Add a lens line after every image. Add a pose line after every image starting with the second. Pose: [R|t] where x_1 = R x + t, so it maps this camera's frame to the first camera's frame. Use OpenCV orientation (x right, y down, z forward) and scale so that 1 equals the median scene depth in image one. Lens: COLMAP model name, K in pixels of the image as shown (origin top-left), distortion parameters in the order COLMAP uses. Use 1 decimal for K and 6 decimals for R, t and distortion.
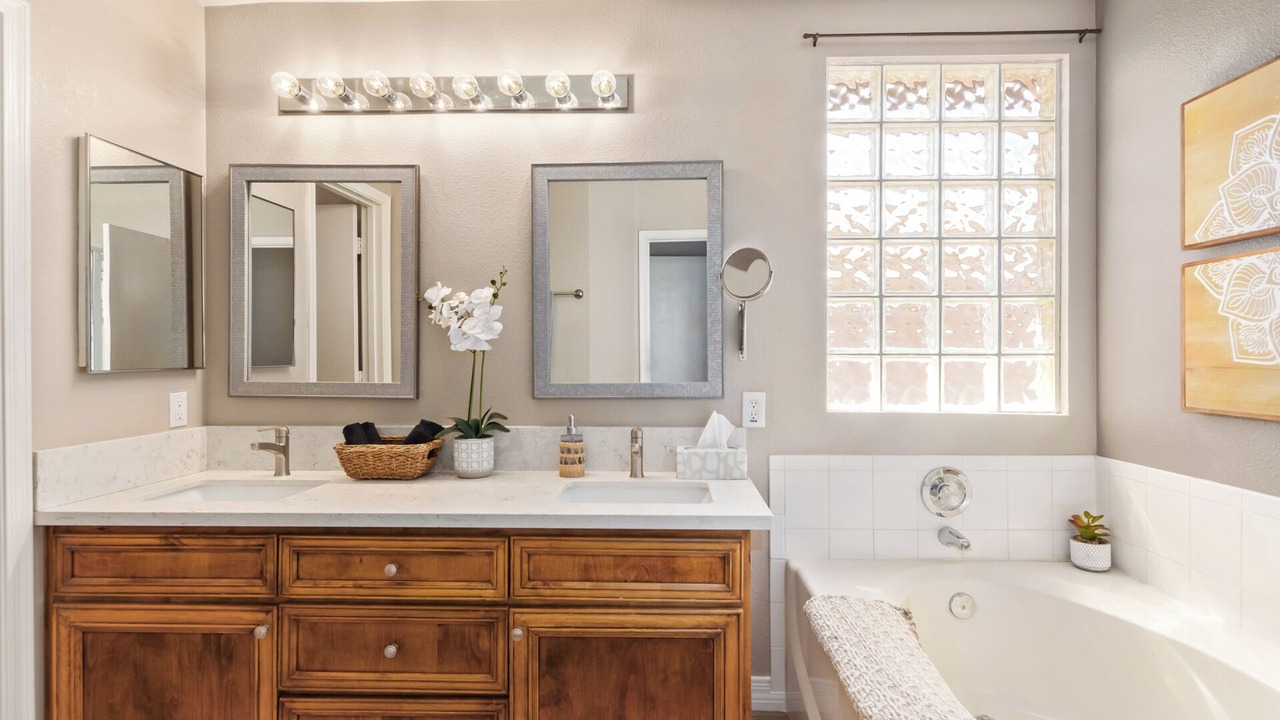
lens RADIAL K [[591.5, 0, 648.3], [0, 591.5, 357.5], [0, 0, 1]] dist [0.004279, -0.002089]
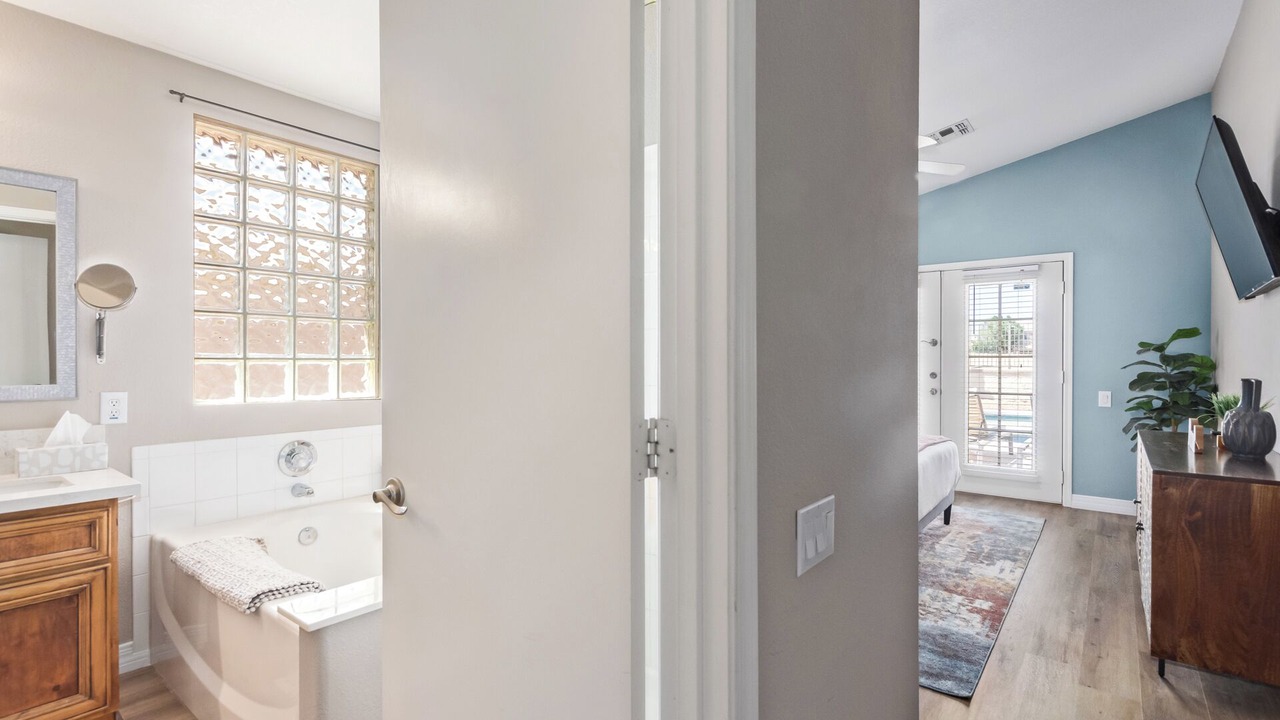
lens RADIAL K [[591.5, 0, 647.5], [0, 591.5, 359.2], [0, 0, 1]] dist [0.004279, -0.002089]
pose [[0.588502, 0.001488, 0.808494, -0.137629], [0.000356, 0.999998, -0.002099, -0.001496], [-0.808496, 0.001523, 0.588500, -0.485877]]
